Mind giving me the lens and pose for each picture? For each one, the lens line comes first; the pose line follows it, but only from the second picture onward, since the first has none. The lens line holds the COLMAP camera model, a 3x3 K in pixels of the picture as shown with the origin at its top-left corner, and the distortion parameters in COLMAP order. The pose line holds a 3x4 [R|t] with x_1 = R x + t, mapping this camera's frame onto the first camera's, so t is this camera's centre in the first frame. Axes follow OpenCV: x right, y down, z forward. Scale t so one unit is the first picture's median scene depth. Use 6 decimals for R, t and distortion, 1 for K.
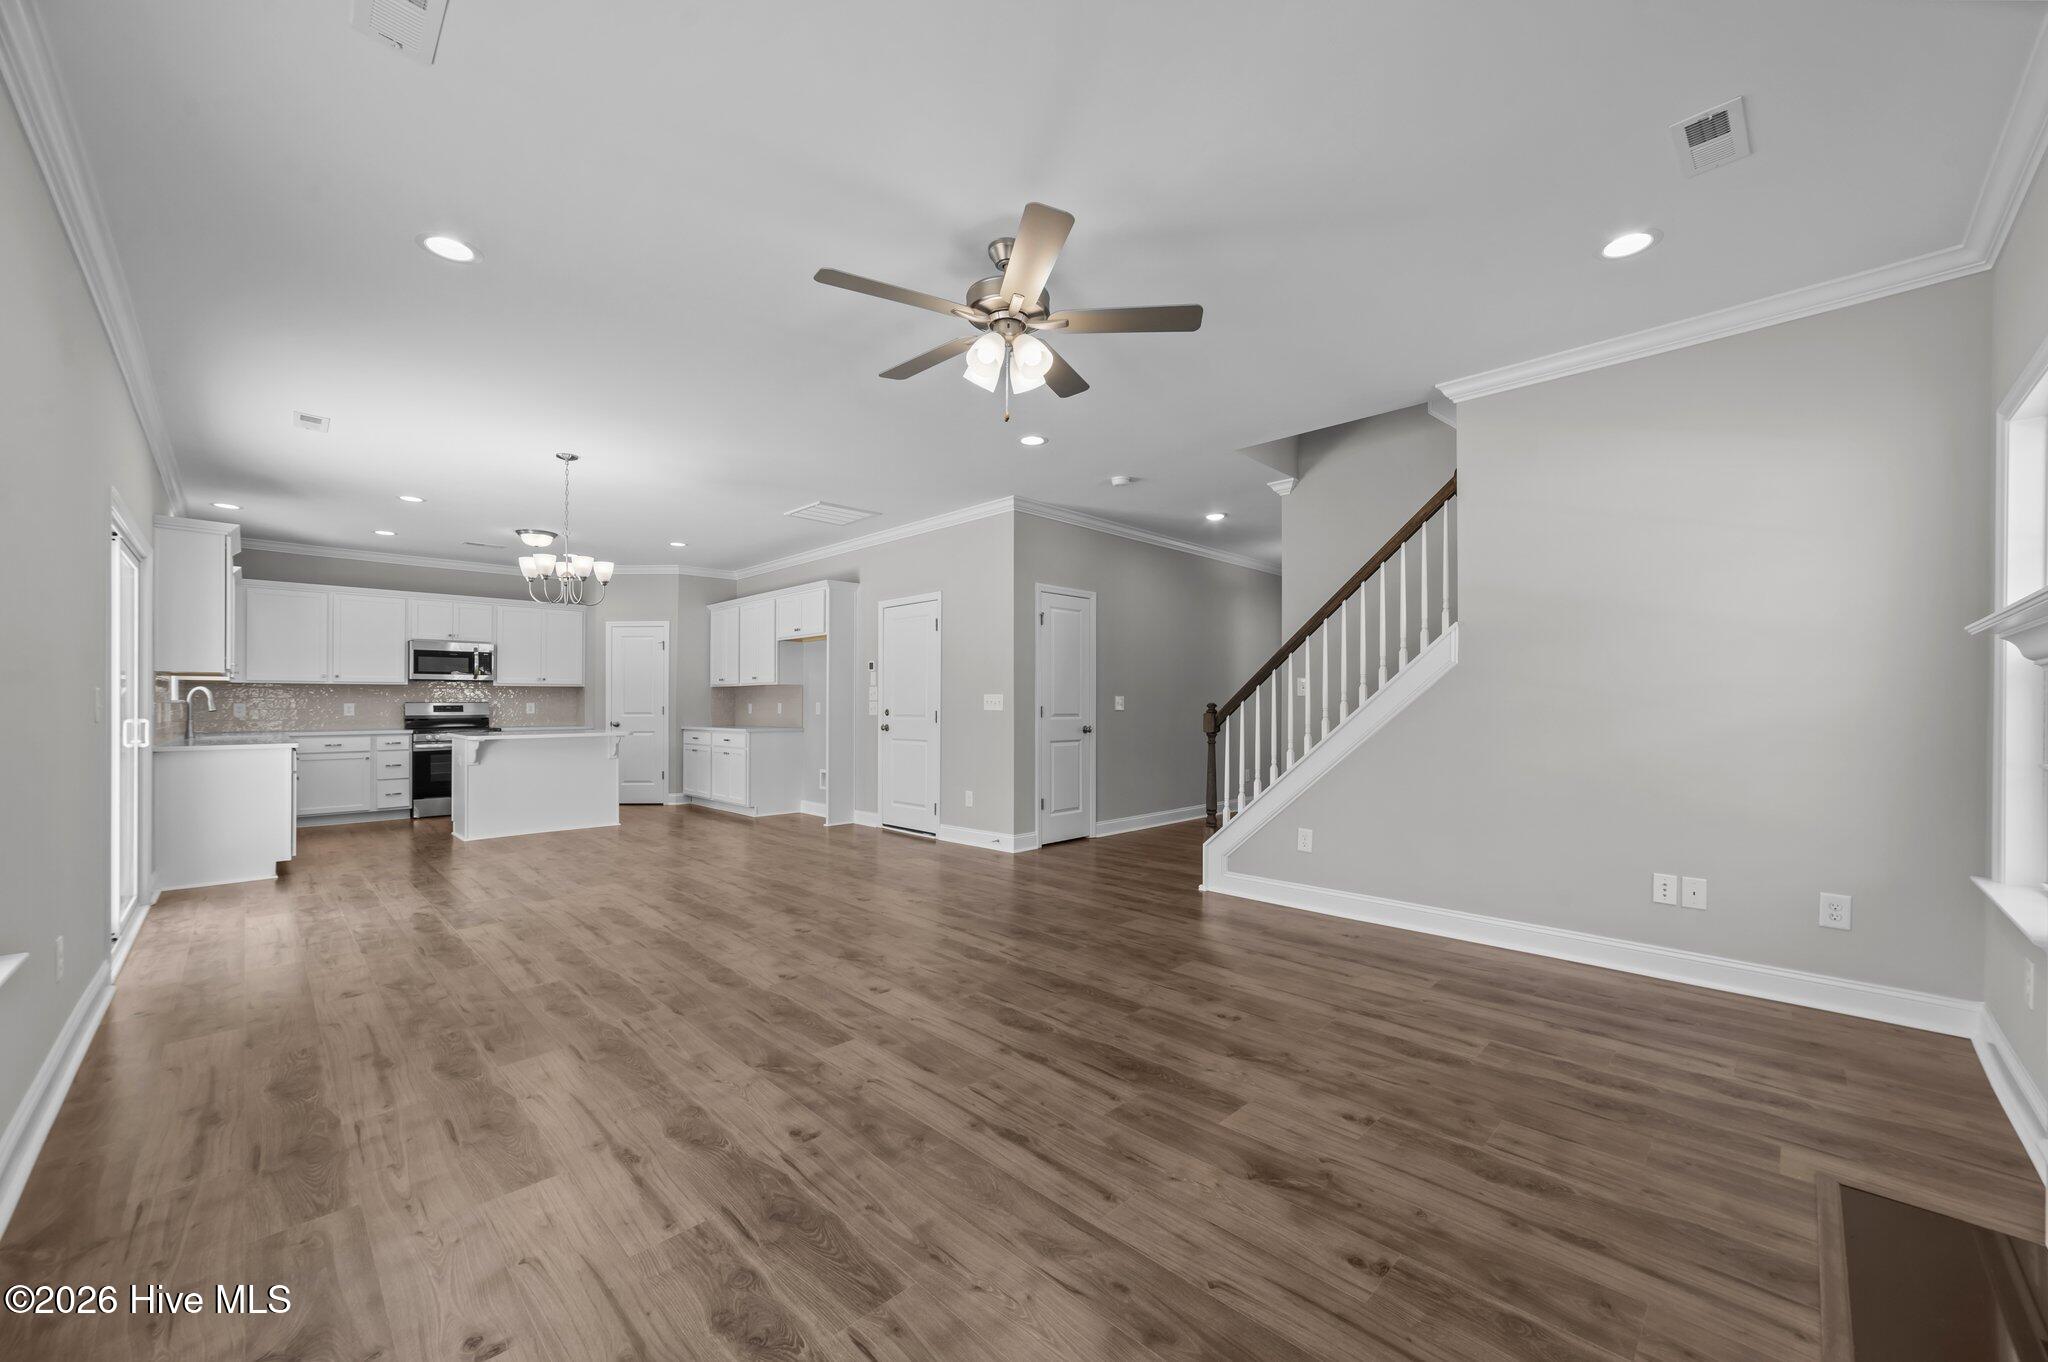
lens RADIAL K [[781.8, 0, 1030.7], [0, 781.8, 706.2], [0, 0, 1]] dist [-0.019077, 0.000261]
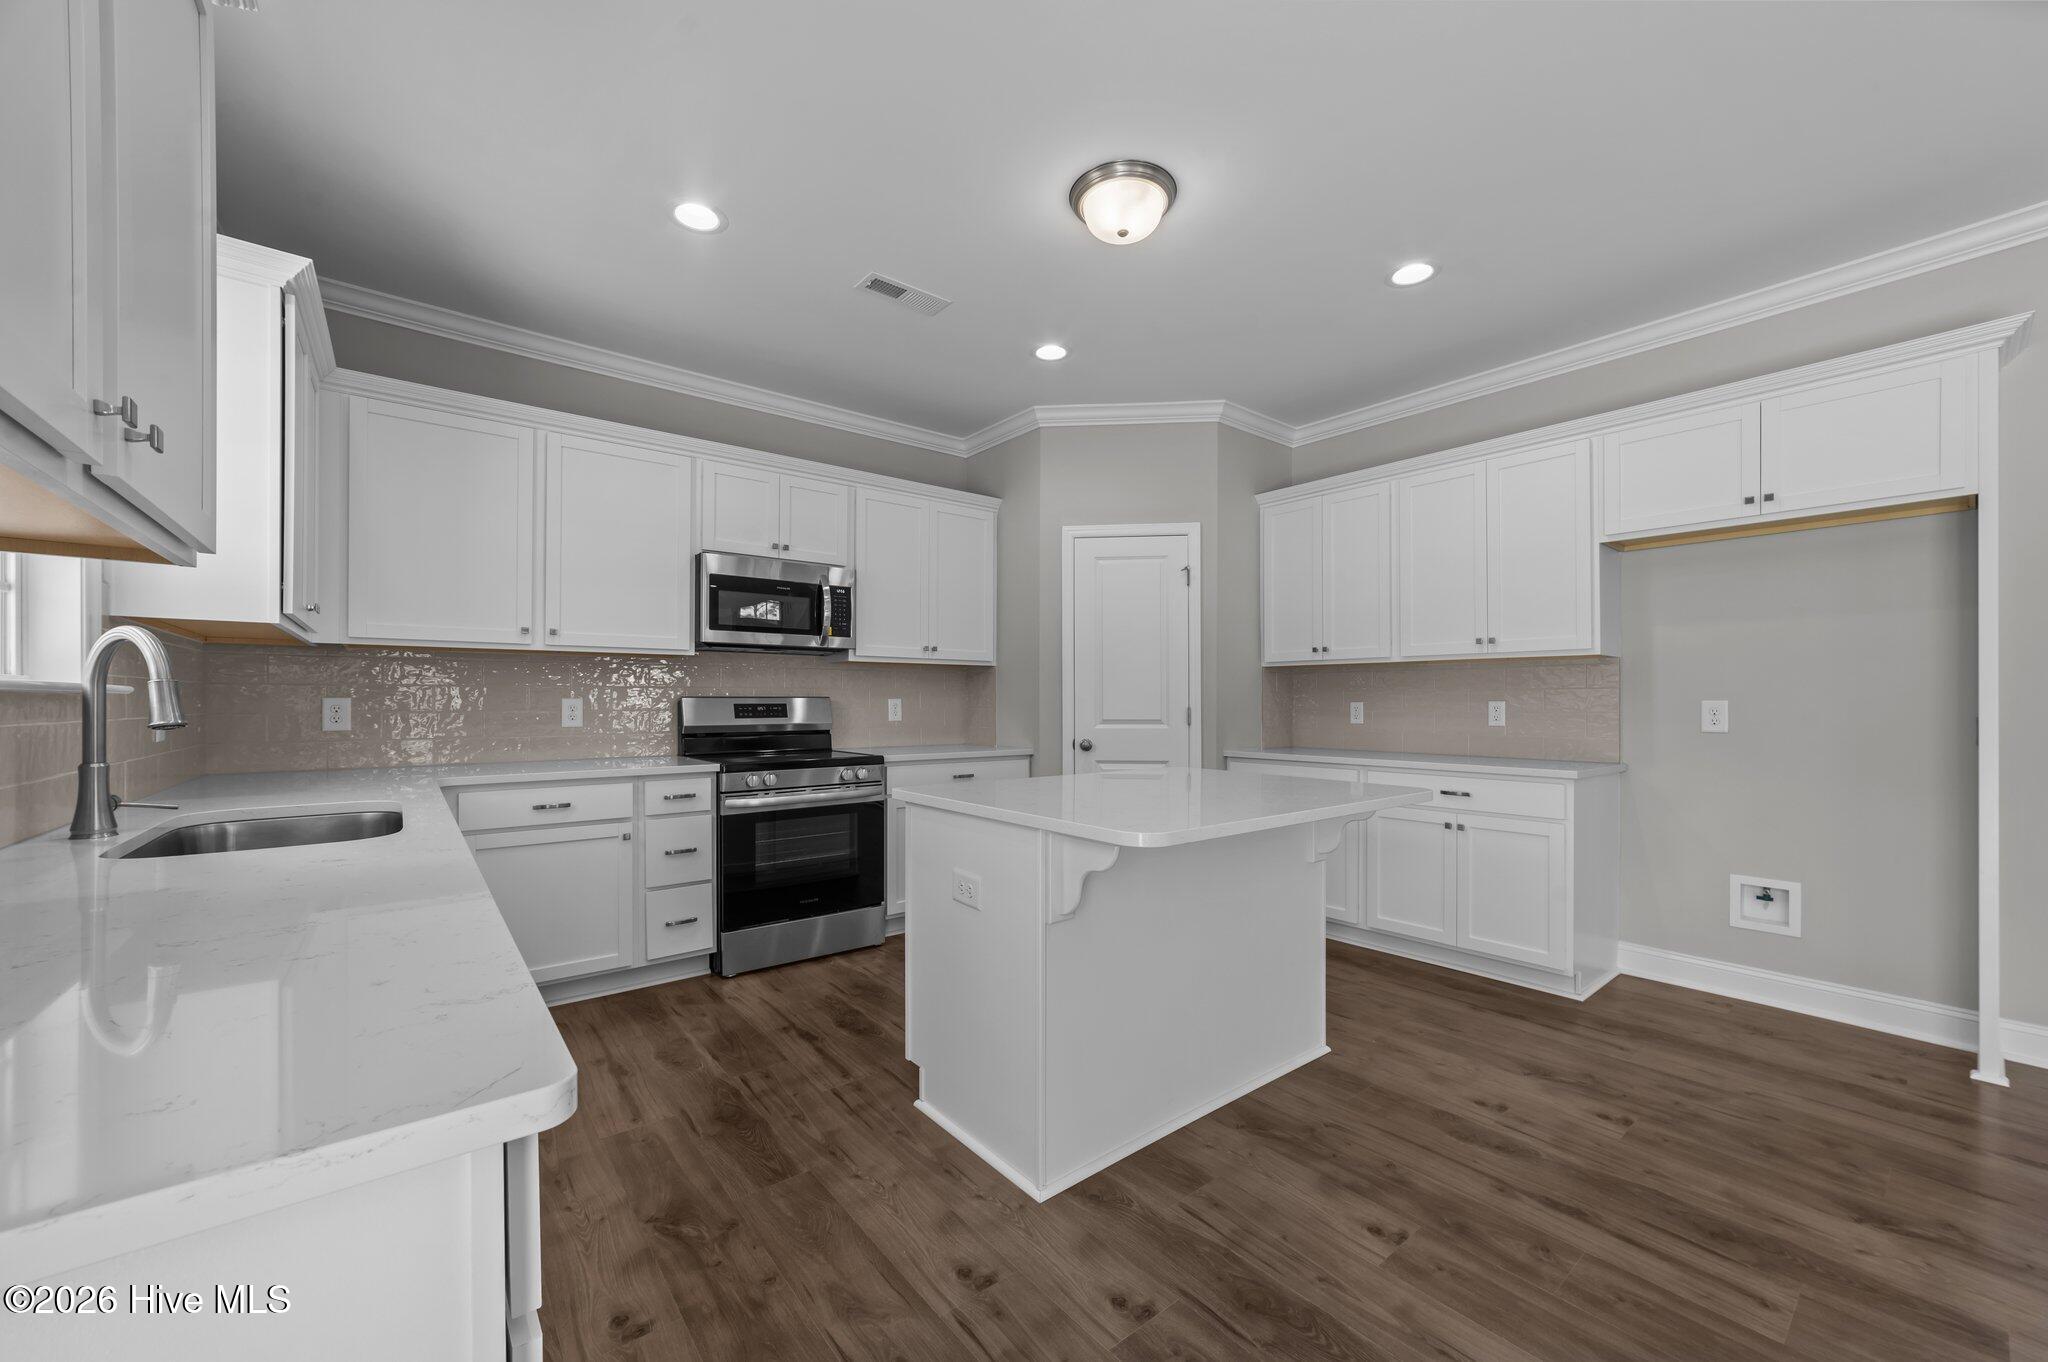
lens RADIAL K [[781.8, 0, 1030.7], [0, 781.8, 706.2], [0, 0, 1]] dist [-0.019077, 0.000261]
pose [[0.995144, 0.004243, -0.098339, -0.596780], [-0.003656, 0.999974, 0.006145, -0.003113], [0.098363, -0.005755, 0.995134, 0.605104]]
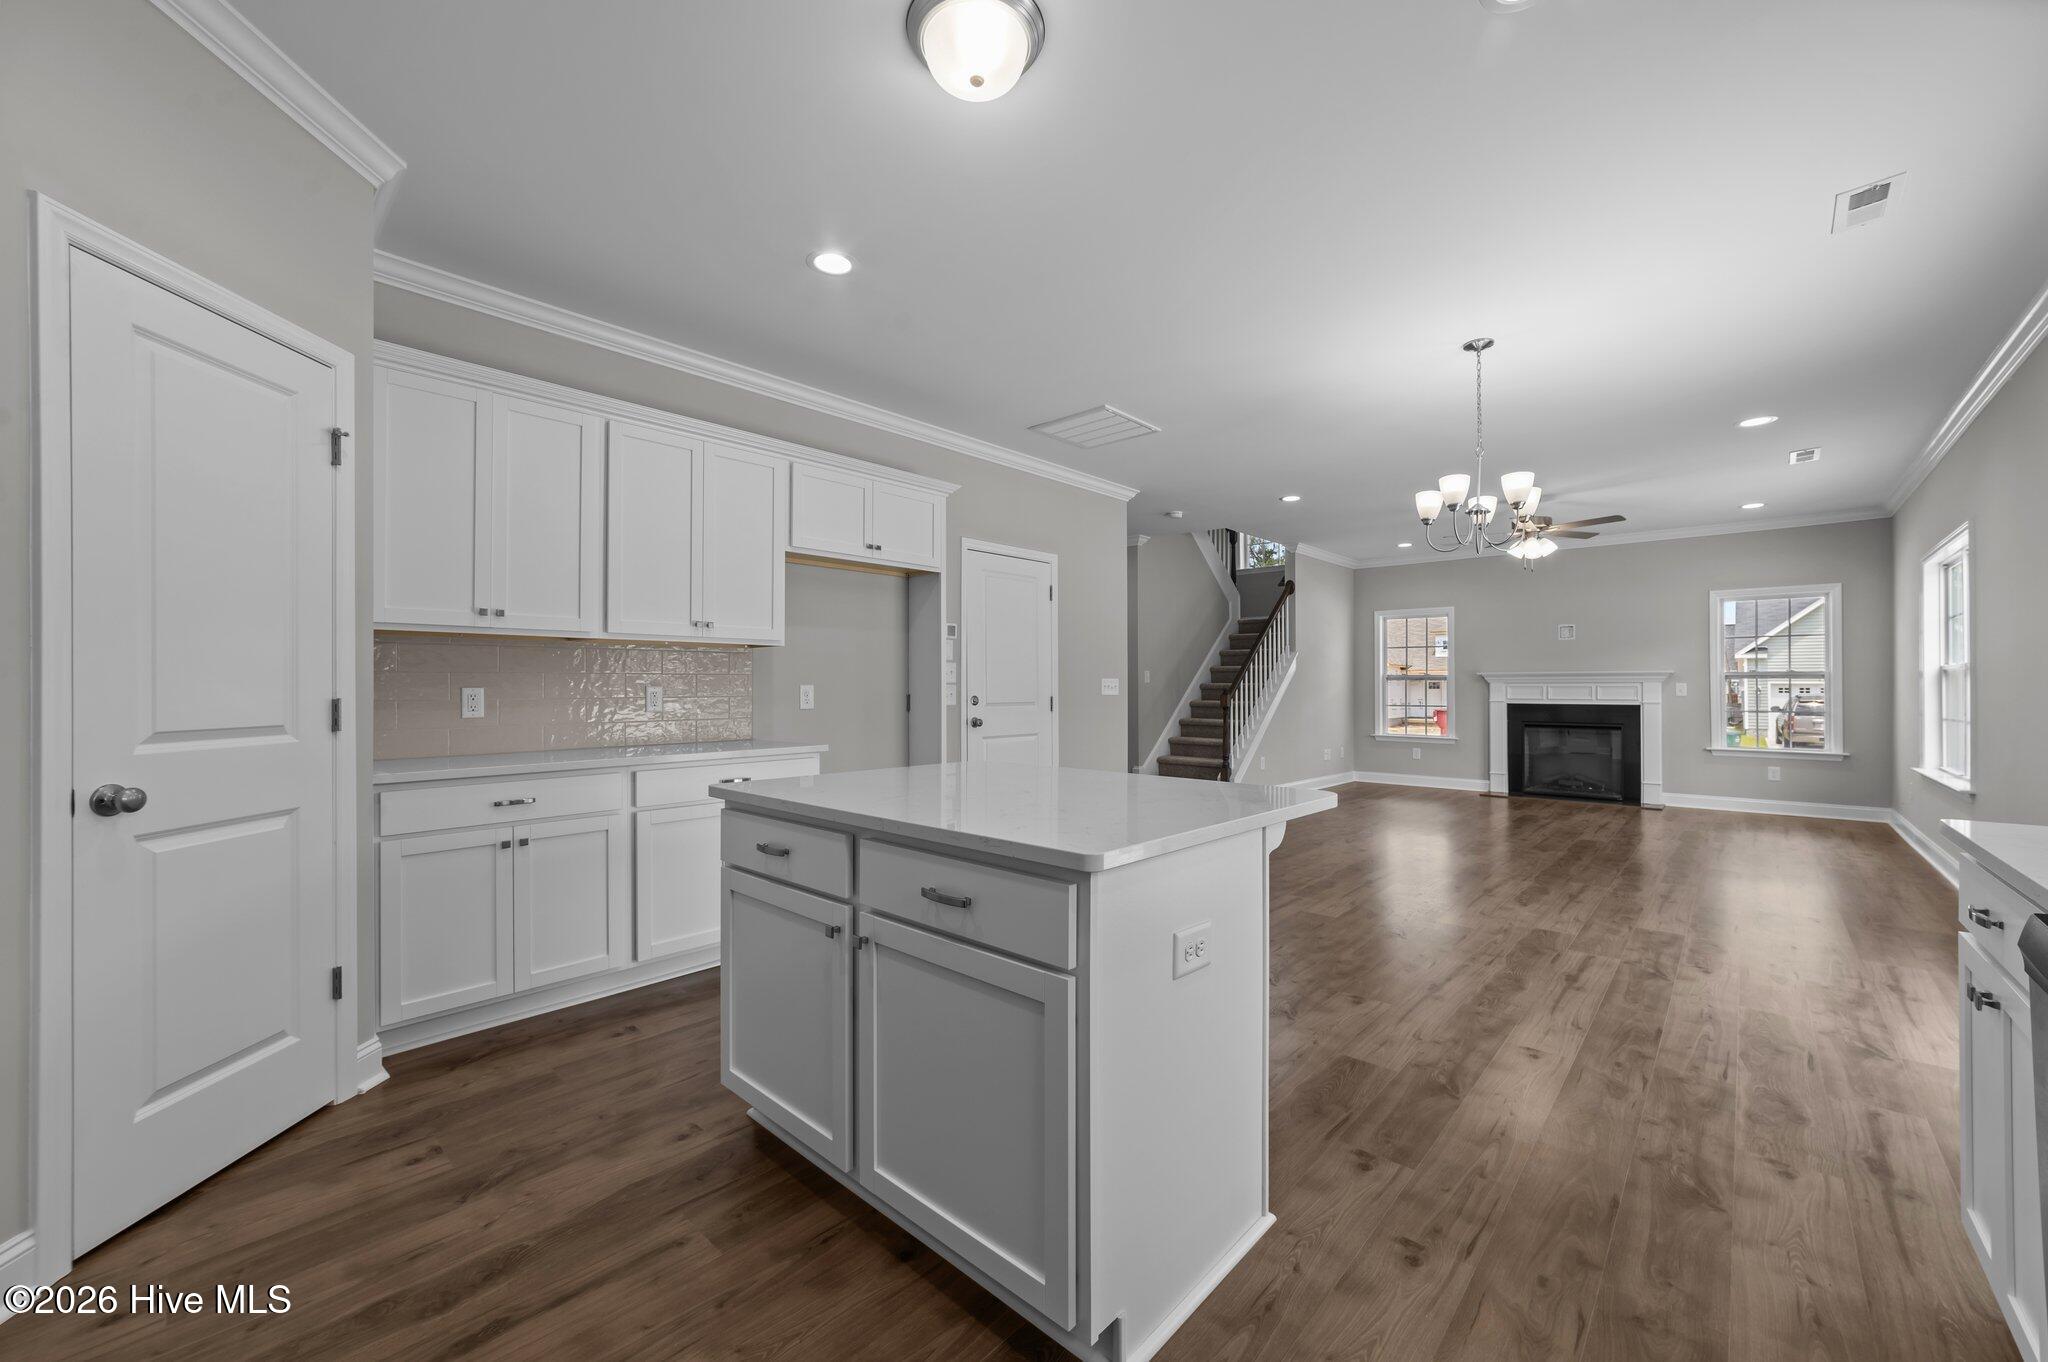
lens RADIAL K [[813.2, 0, 1024.0], [0, 813.2, 681.0], [0, 0, 1]] dist [0.000199, -0.000065]
pose [[-0.045631, 0.011323, 0.998894, -0.841429], [0.004712, 0.999927, -0.011119, -0.001133], [-0.998947, 0.004199, -0.045681, 0.914767]]
